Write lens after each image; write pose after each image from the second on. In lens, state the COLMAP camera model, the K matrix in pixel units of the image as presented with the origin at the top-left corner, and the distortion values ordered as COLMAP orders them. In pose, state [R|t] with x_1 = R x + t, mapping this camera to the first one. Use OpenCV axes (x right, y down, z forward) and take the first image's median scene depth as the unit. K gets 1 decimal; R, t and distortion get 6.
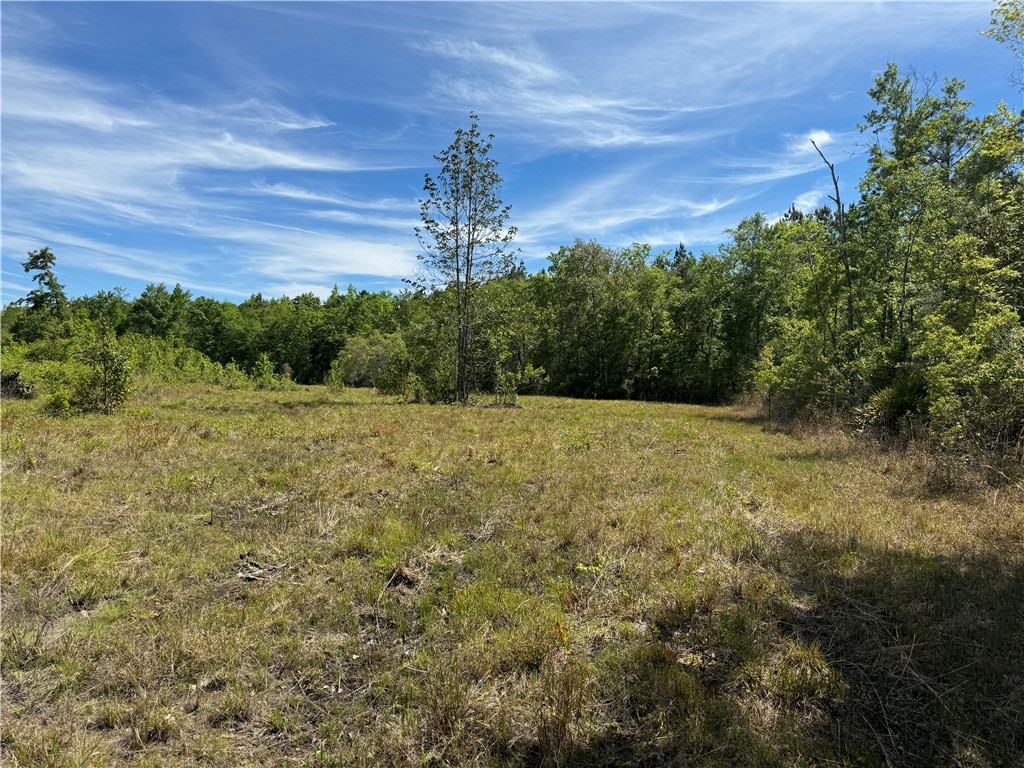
lens RADIAL K [[720.9, 0, 512.8], [0, 720.9, 389.4], [0, 0, 1]] dist [0.047744, -0.054583]
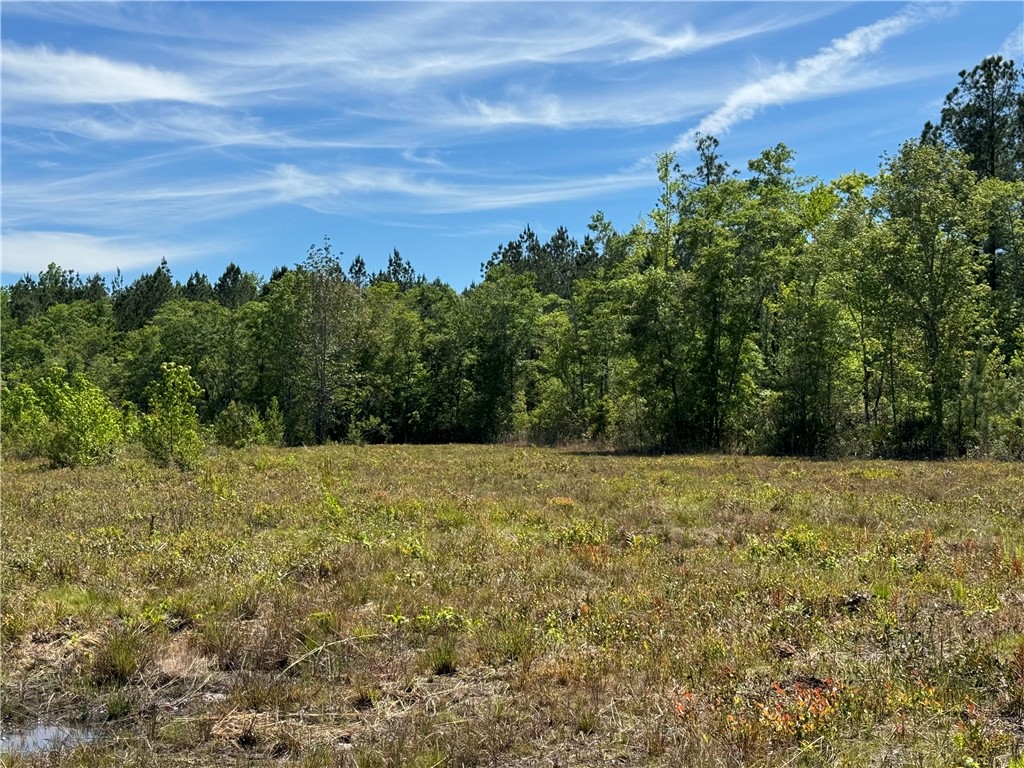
lens RADIAL K [[1483.9, 0, 508.4], [0, 1483.9, 380.0], [0, 0, 1]] dist [0.184781, -0.364921]
pose [[0.933720, -0.026282, 0.357037, -0.790976], [0.041743, 0.998492, -0.035666, 0.009261], [-0.355561, 0.048206, 0.933409, -1.845292]]
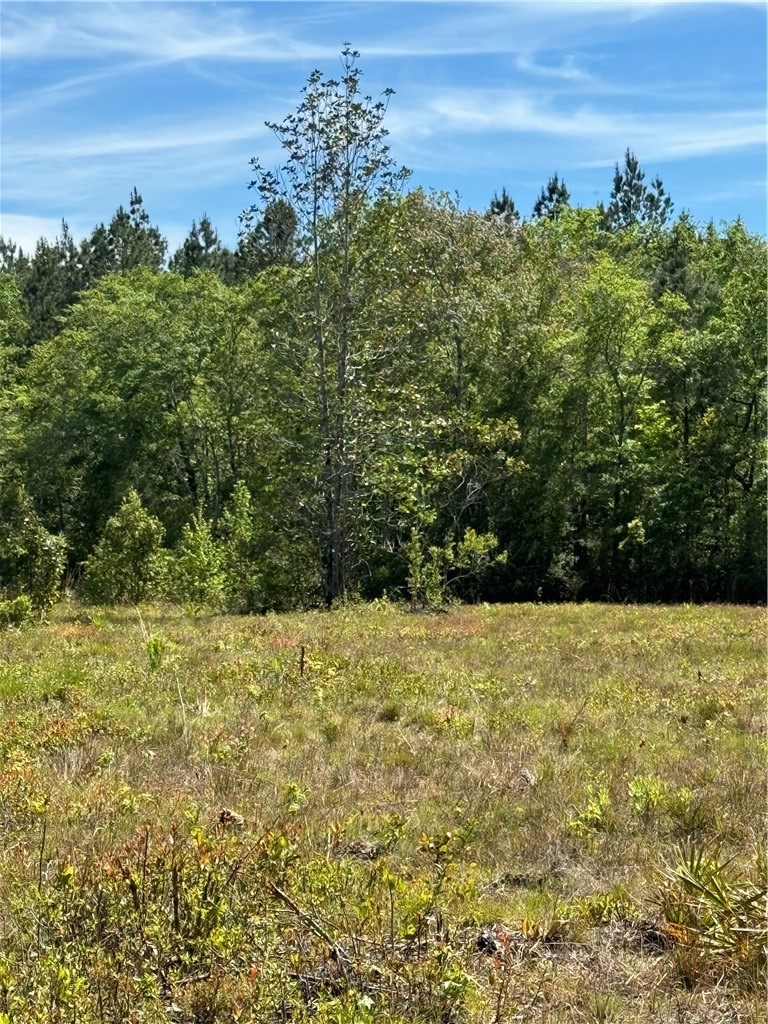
lens RADIAL K [[2811.5, 0, 384.5], [0, 2811.5, 512.8], [0, 0, 1]] dist [0.076375, 0.615249]
pose [[0.984522, -0.029863, 0.172700, -0.404215], [0.035083, 0.999013, -0.027253, 0.005247], [-0.171716, 0.032890, 0.984597, -1.003181]]
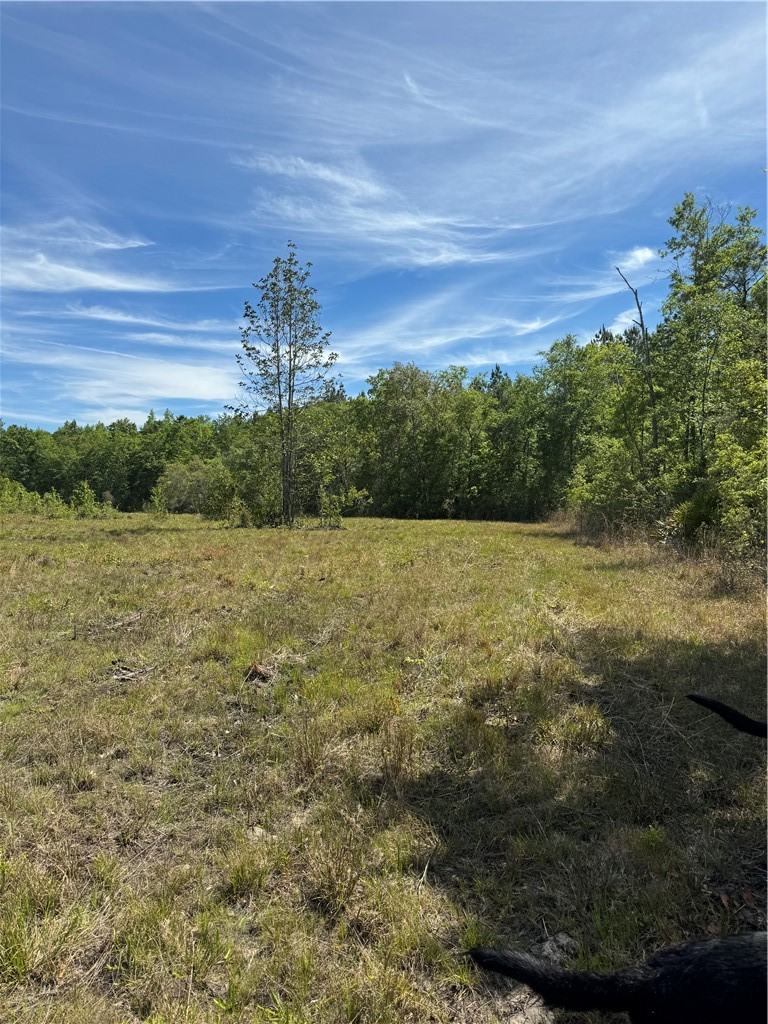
lens RADIAL K [[716.0, 0, 380.5], [0, 716.0, 513.6], [0, 0, 1]] dist [0.132135, -0.257716]
pose [[0.997710, -0.025156, 0.062777, -0.002598], [0.024957, 0.999681, 0.003957, 0.000136], [-0.062857, -0.002381, 0.998020, -0.023028]]
